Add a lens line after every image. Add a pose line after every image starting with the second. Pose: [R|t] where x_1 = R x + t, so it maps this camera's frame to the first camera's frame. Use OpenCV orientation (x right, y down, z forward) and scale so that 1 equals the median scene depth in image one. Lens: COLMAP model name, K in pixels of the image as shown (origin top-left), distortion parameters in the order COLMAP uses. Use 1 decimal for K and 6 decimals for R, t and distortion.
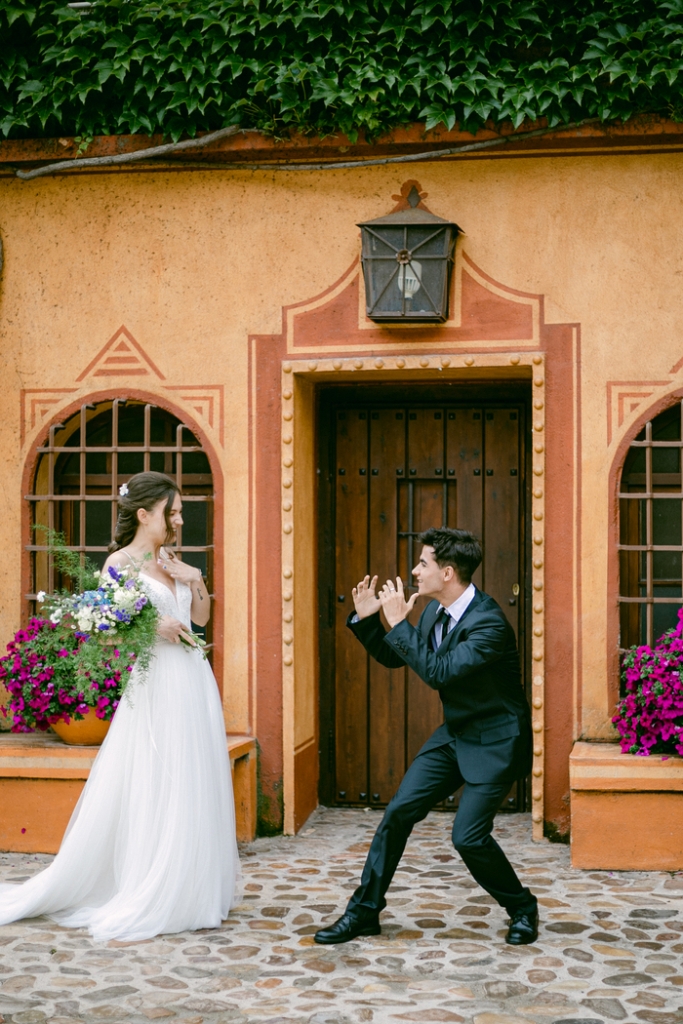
lens RADIAL K [[1625.1, 0, 355.8], [0, 1625.1, 554.9], [0, 0, 1]] dist [-0.091347, -0.113504]
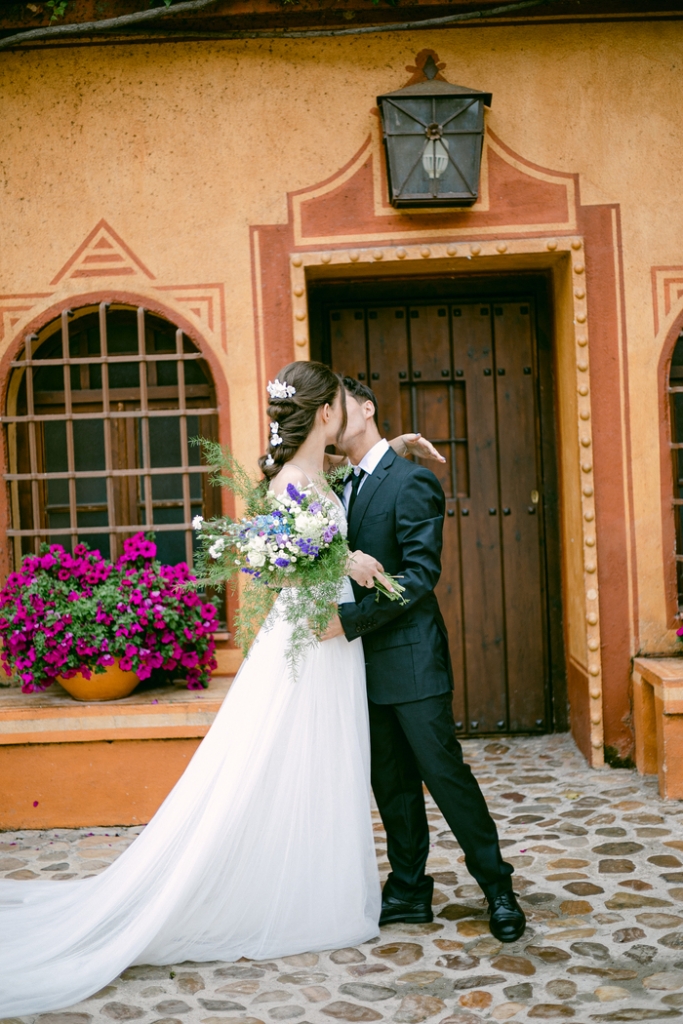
lens RADIAL K [[1439.7, 0, 311.4], [0, 1439.7, 506.7], [0, 0, 1]] dist [-0.099157, -0.065035]
pose [[0.988086, -0.051208, 0.145132, -0.158611], [0.047065, 0.998384, 0.031839, -0.005499], [-0.146528, -0.024629, 0.988900, 0.219782]]
